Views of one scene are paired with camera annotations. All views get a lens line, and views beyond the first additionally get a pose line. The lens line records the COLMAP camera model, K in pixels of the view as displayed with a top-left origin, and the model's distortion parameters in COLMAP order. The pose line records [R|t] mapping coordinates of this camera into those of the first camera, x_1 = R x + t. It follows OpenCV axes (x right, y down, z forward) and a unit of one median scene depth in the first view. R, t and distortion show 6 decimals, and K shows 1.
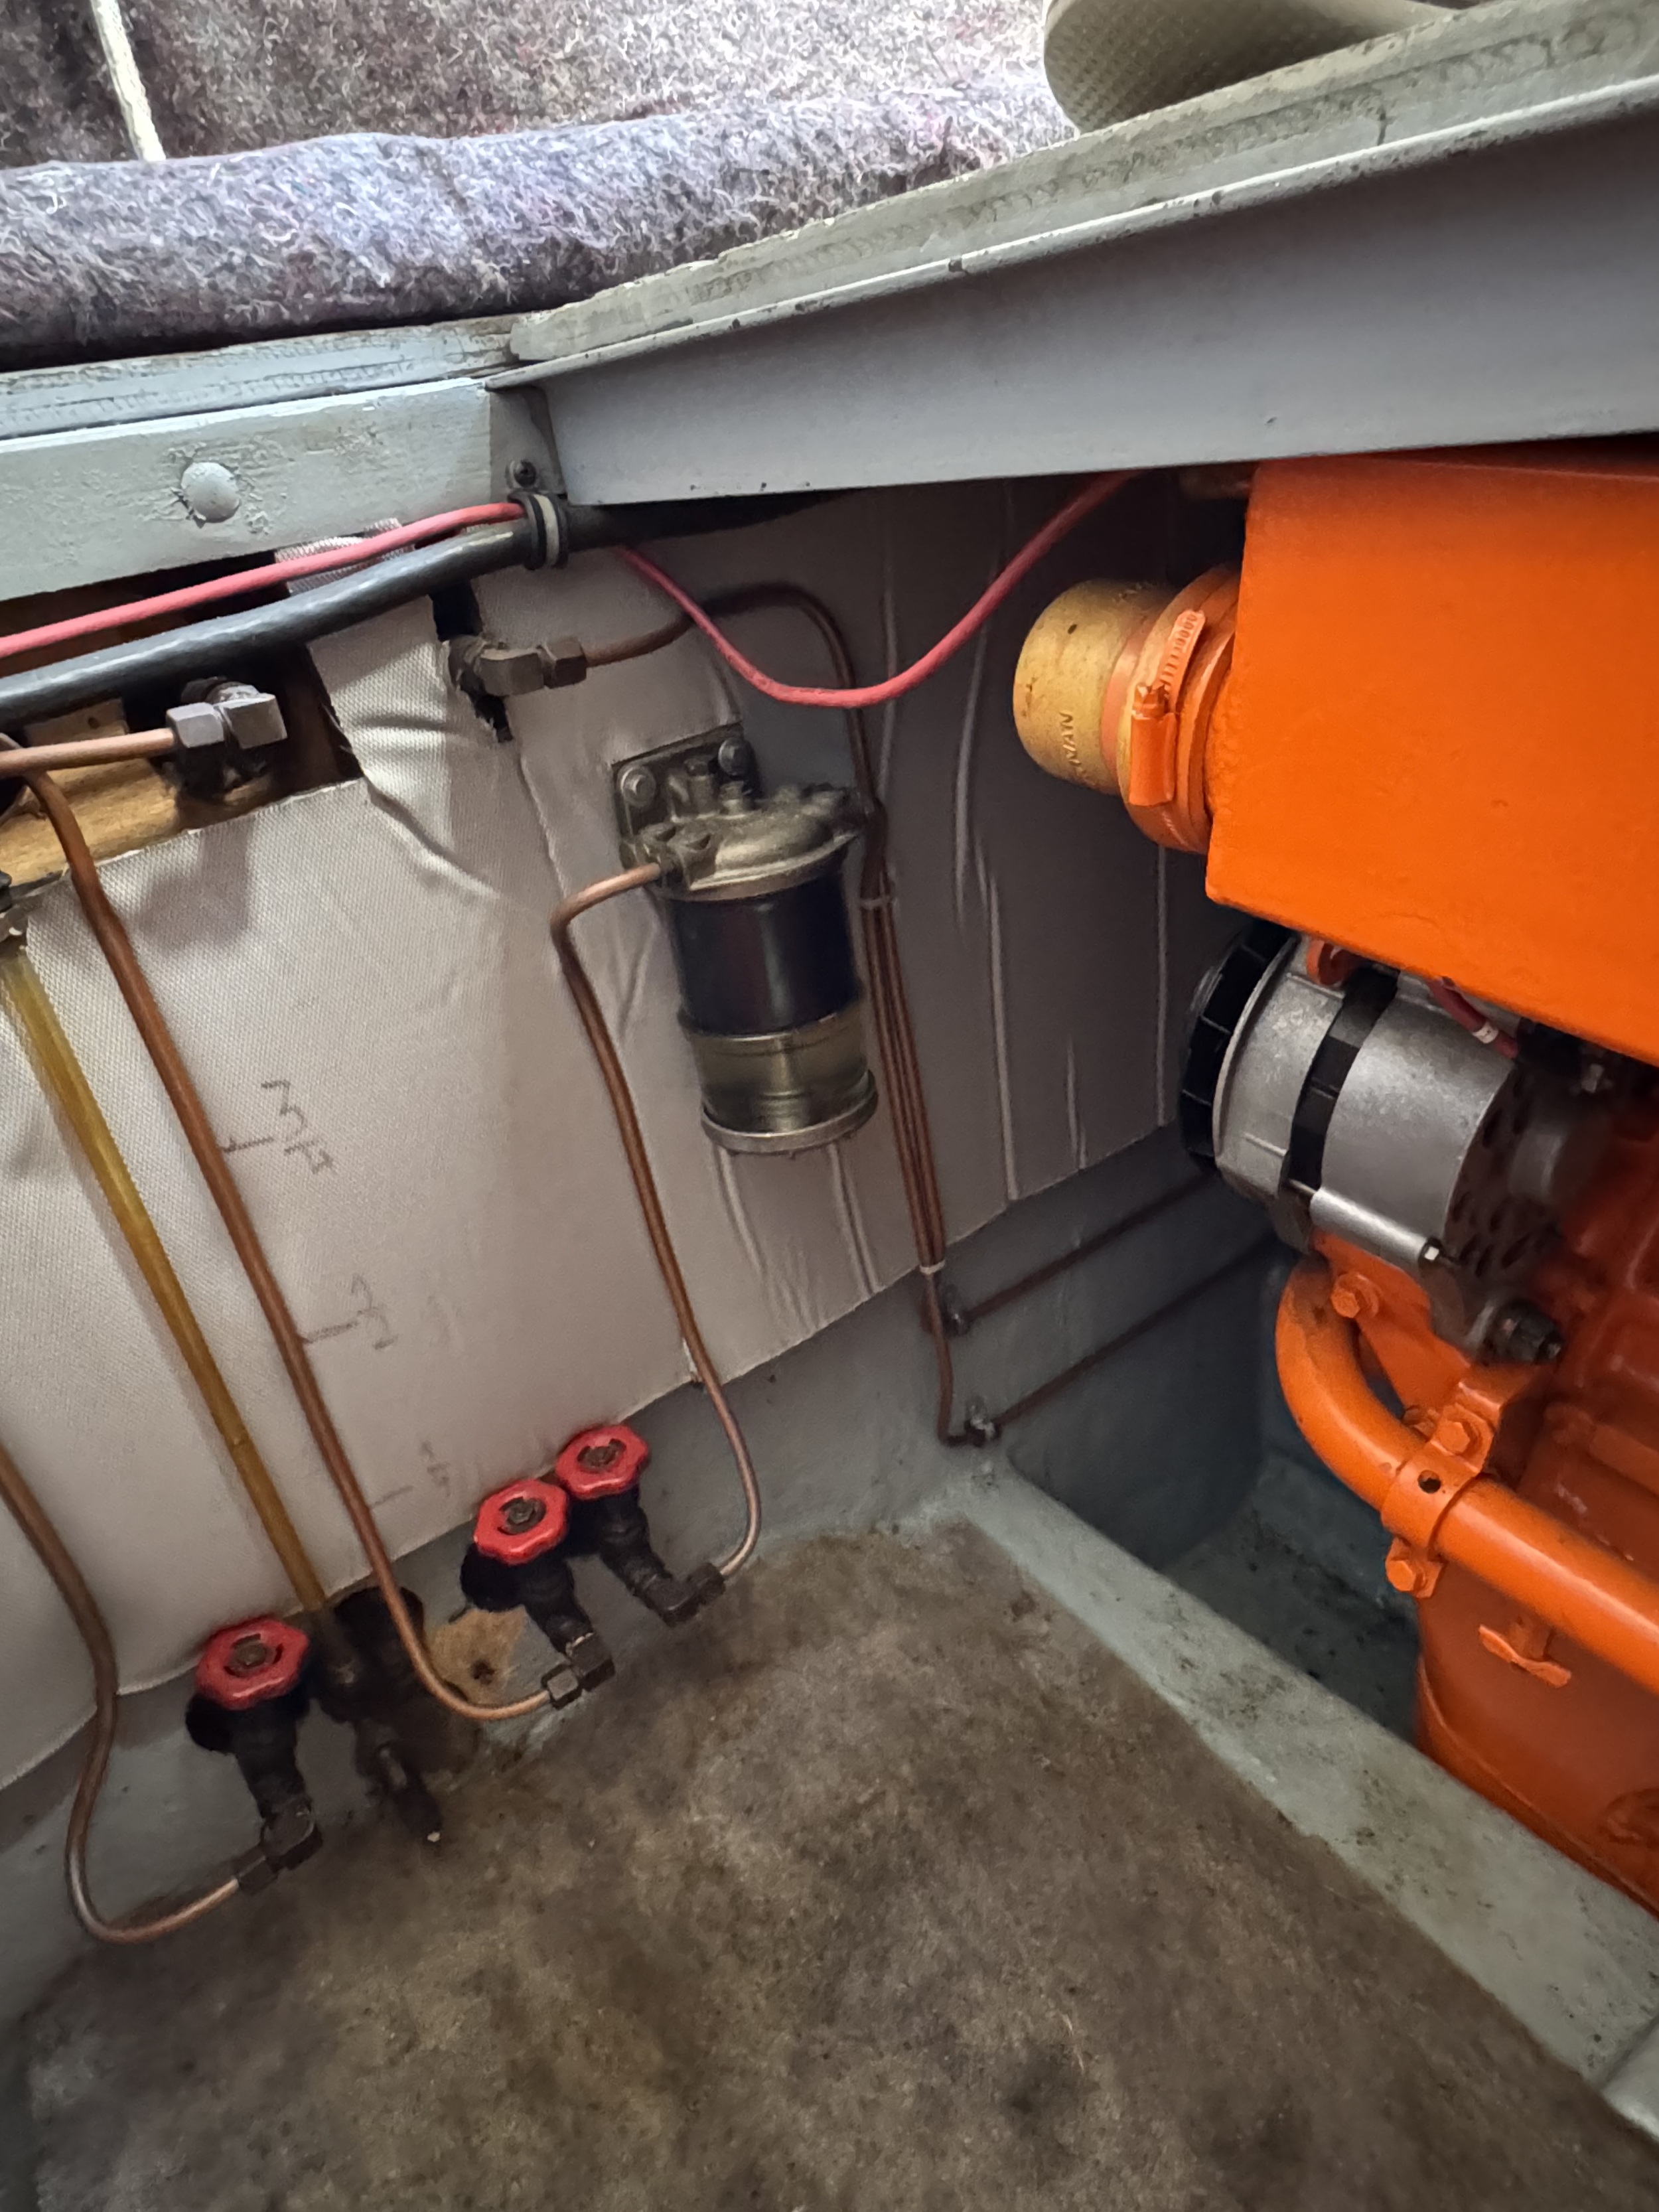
lens RADIAL K [[1340.6, 0, 820.8], [0, 1340.6, 1138.7], [0, 0, 1]] dist [-0.005588, 0.003613]
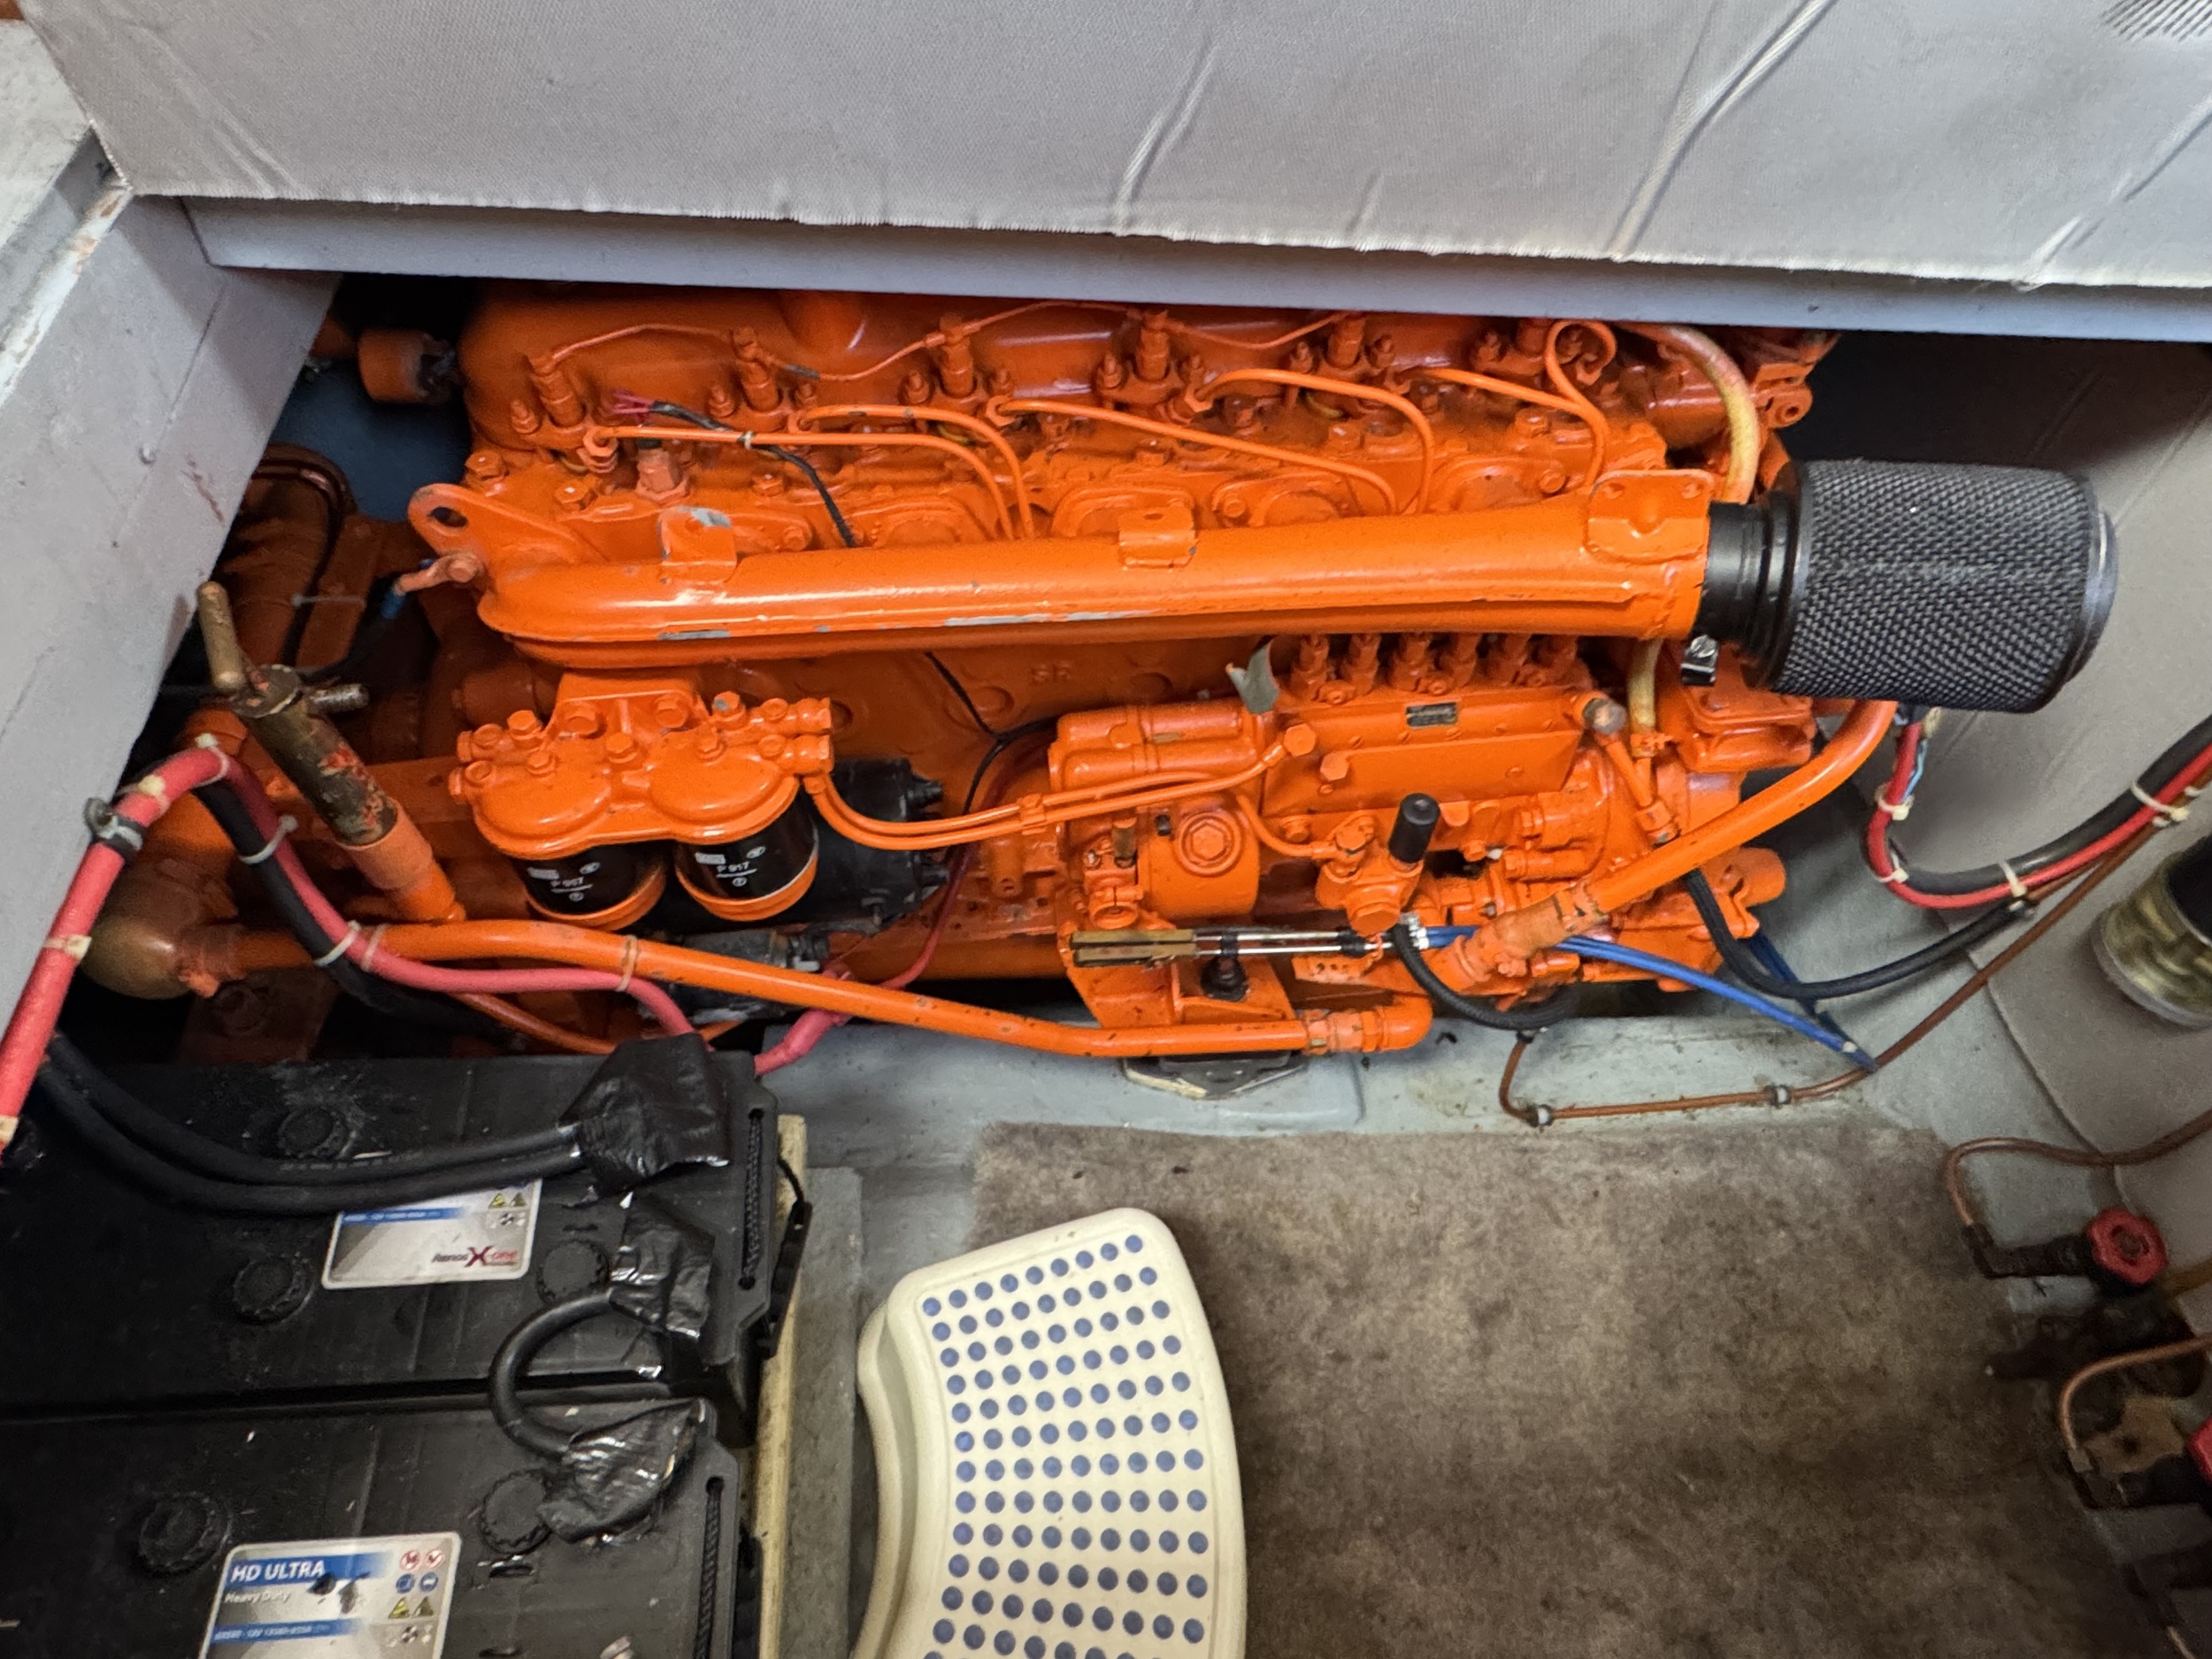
lens RADIAL K [[1340.7, 0, 1073.3], [0, 1340.7, 833.7], [0, 0, 1]] dist [-0.005588, 0.003613]
pose [[-0.524772, 0.728959, -0.439583, 0.575067], [-0.426595, 0.221668, 0.876858, -0.584206], [0.736635, 0.647674, 0.194646, -0.493443]]
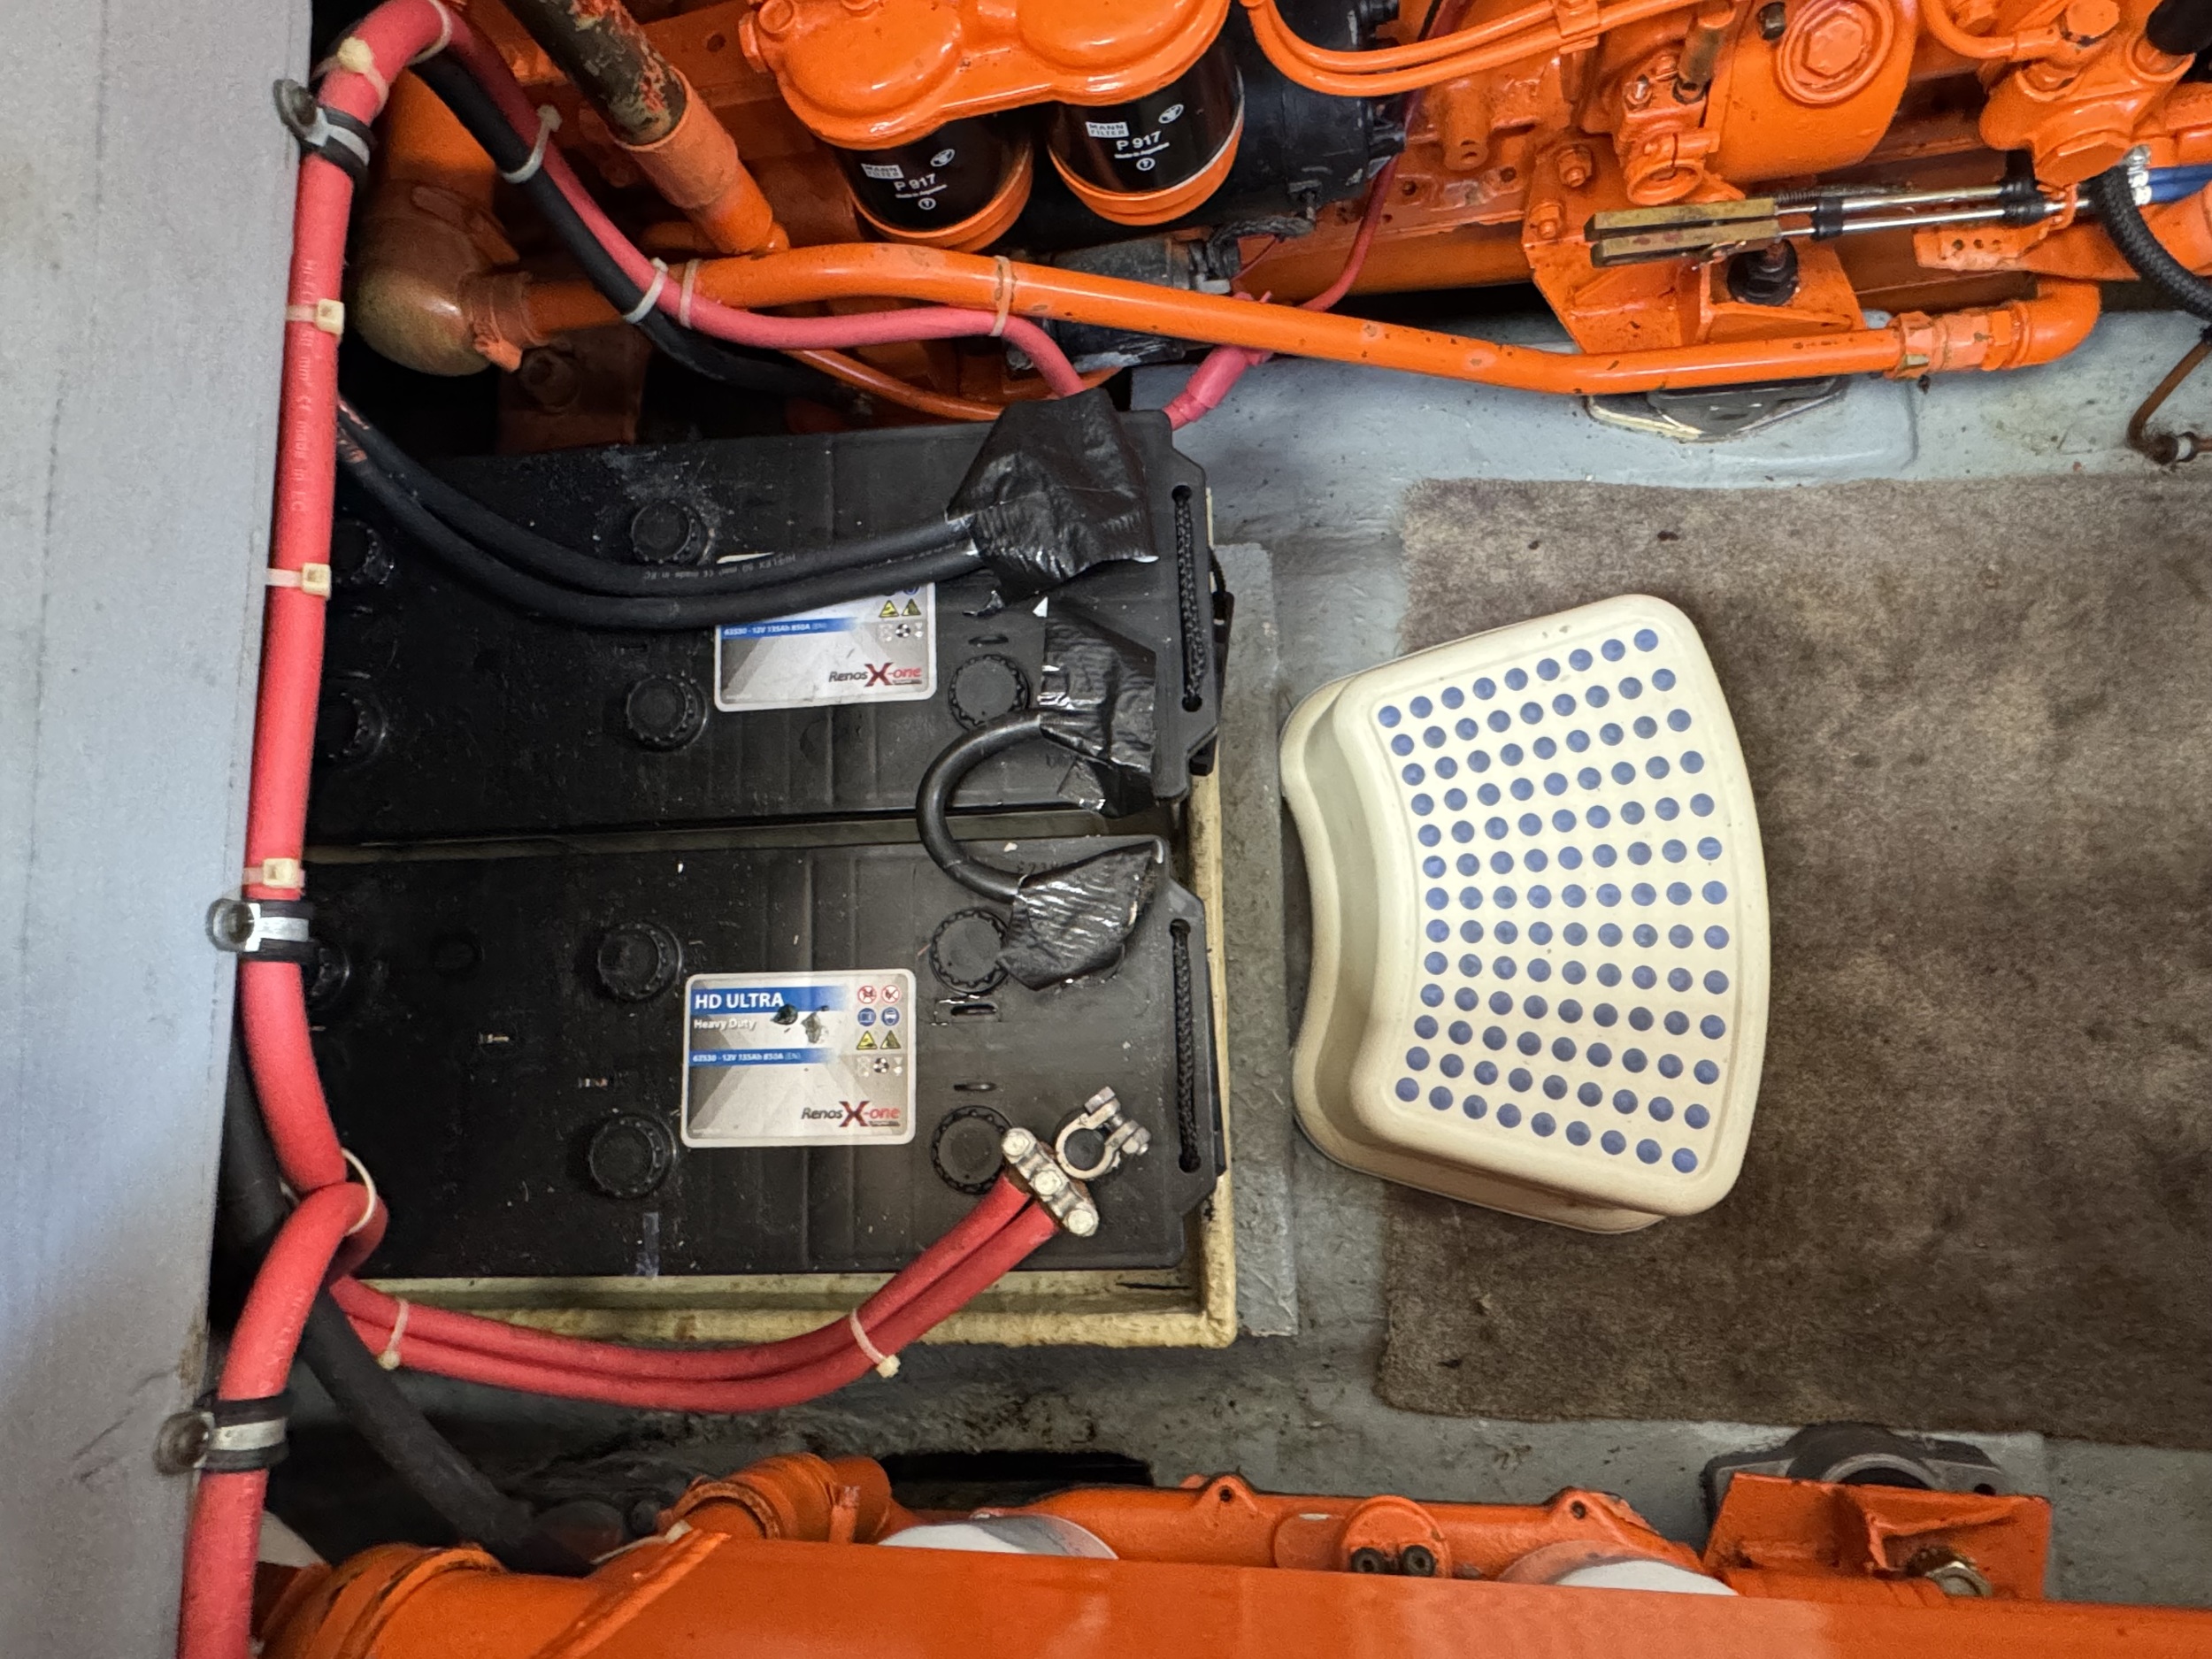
lens RADIAL K [[1340.7, 0, 1064.8], [0, 1340.7, 834.7], [0, 0, 1]] dist [-0.005588, 0.003613]
pose [[-0.544172, 0.836322, 0.066649, 0.558370], [-0.232634, -0.226739, 0.945765, -0.207852], [0.806076, 0.499154, 0.317942, -0.564328]]
